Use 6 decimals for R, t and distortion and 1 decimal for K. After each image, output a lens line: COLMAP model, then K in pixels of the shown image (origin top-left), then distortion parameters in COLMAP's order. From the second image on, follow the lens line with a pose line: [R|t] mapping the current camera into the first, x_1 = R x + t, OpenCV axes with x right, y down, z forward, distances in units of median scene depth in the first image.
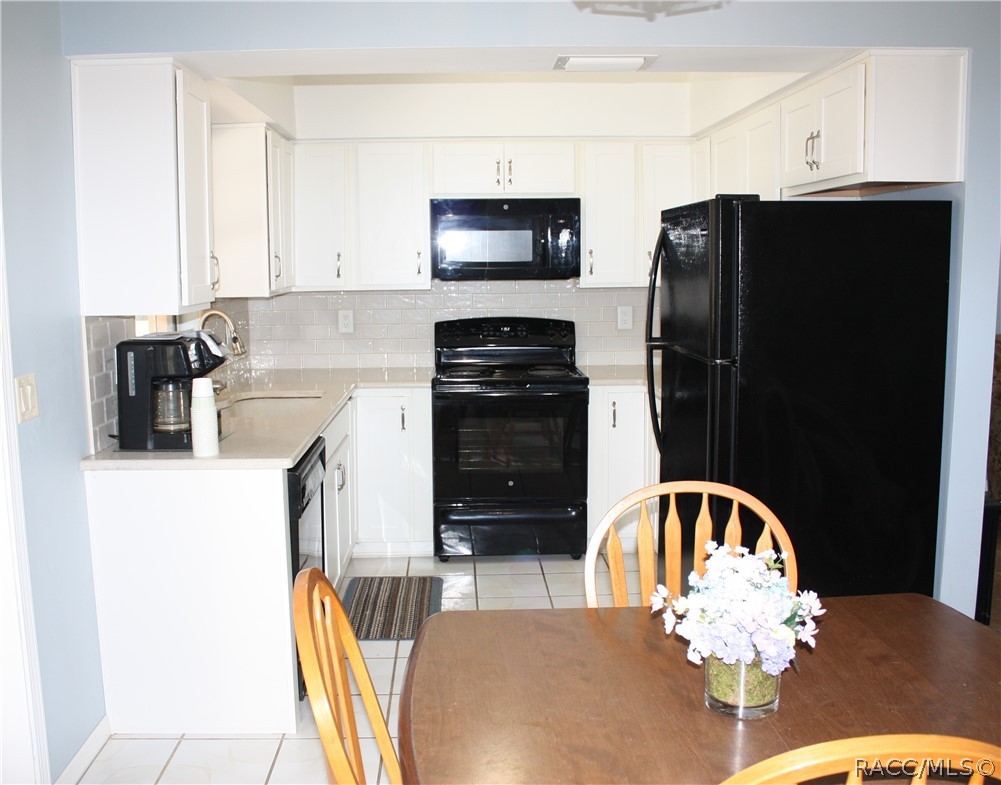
lens RADIAL K [[1020.8, 0, 499.8], [0, 1020.8, 391.0], [0, 0, 1]] dist [-0.148946, 0.000000]
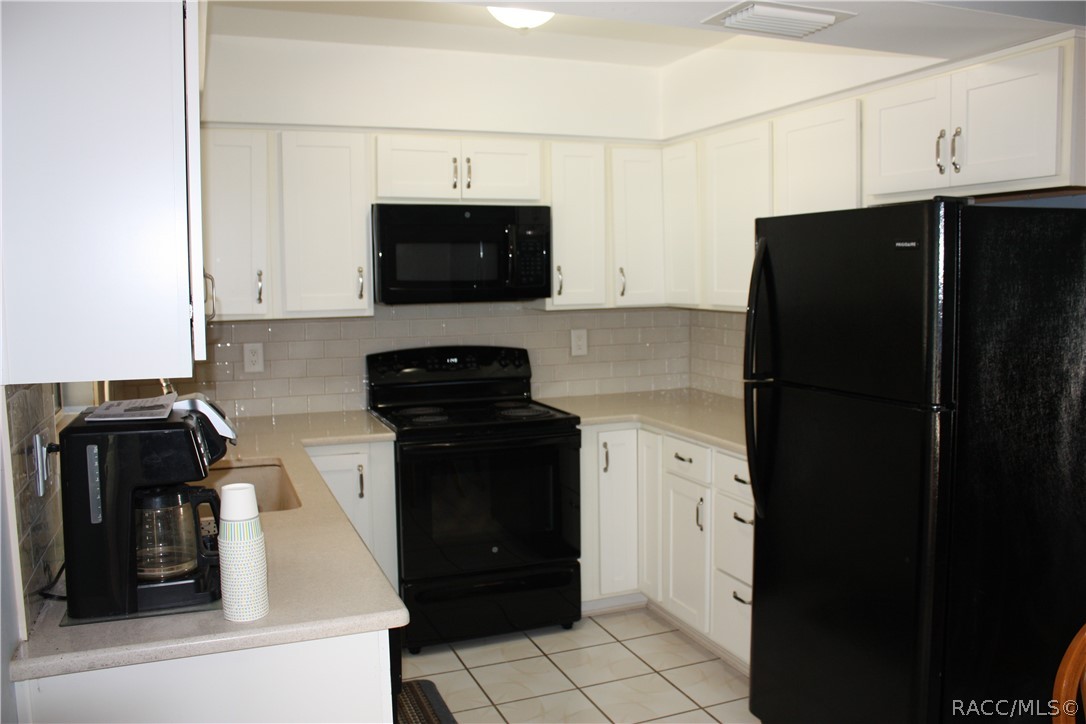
lens RADIAL K [[900.6, 0, 546.0], [0, 900.6, 360.4], [0, 0, 1]] dist [-0.148996, 0.108768]
pose [[0.933446, -0.036018, 0.356905, -0.203088], [0.048637, 0.998466, -0.026442, -0.040717], [-0.355405, 0.042041, 0.933766, 0.304437]]
